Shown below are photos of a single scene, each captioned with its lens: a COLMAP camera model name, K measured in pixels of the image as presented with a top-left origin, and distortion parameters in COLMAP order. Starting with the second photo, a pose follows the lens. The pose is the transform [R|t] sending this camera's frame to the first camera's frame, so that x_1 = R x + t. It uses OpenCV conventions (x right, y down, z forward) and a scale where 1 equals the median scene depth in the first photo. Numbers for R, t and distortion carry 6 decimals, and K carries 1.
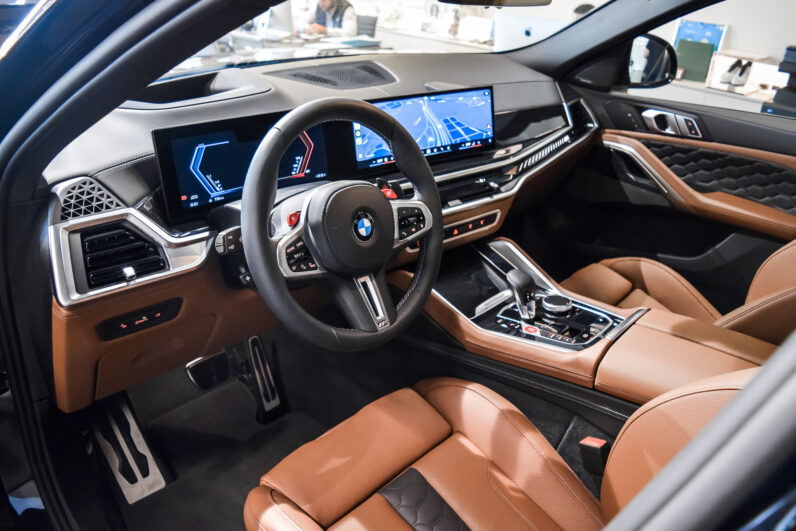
lens RADIAL K [[622.5, 0, 394.5], [0, 622.5, 263.7], [0, 0, 1]] dist [-0.103203, 0.045694]
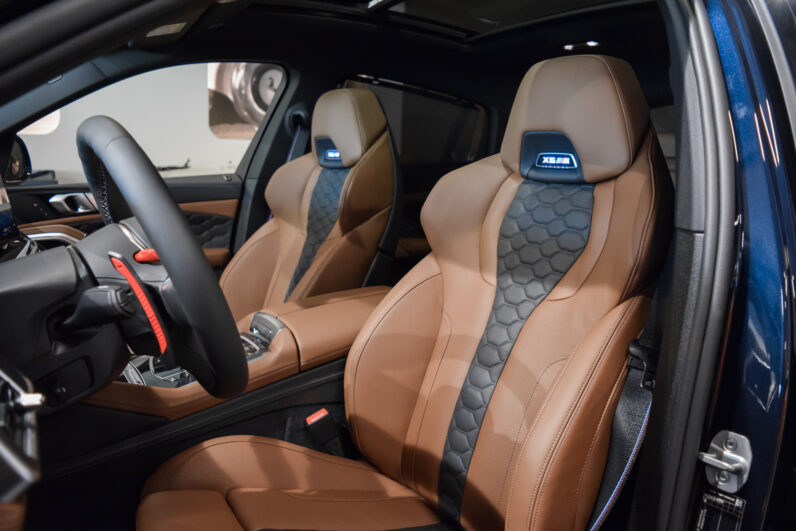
lens RADIAL K [[622.5, 0, 394.5], [0, 622.5, 263.7], [0, 0, 1]] dist [-0.103203, 0.045694]
pose [[0.239337, -0.211182, 0.947692, -0.431329], [0.434957, 0.895961, 0.089807, 0.000240], [-0.868061, 0.390711, 0.306291, 0.273664]]
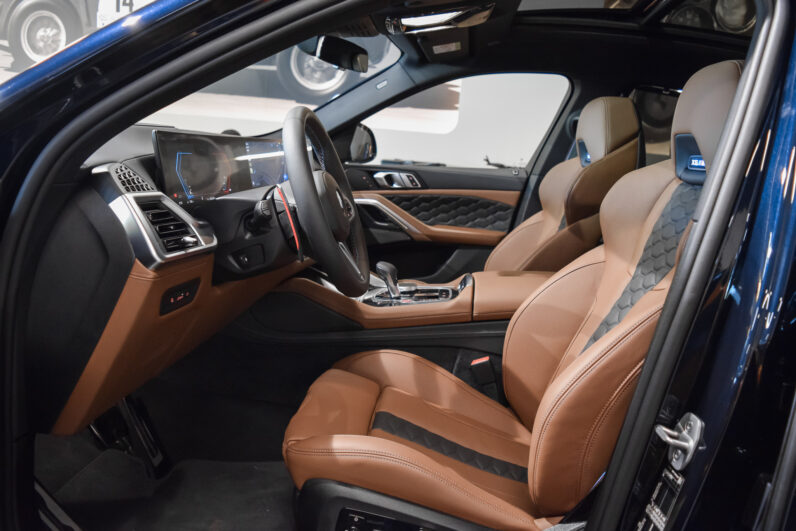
lens RADIAL K [[622.5, 0, 394.5], [0, 622.5, 263.7], [0, 0, 1]] dist [-0.103203, 0.045694]
pose [[0.783820, -0.105503, 0.611960, -0.428518], [0.248608, 0.956356, -0.153549, 0.163129], [-0.569052, 0.272493, 0.775840, -0.018922]]
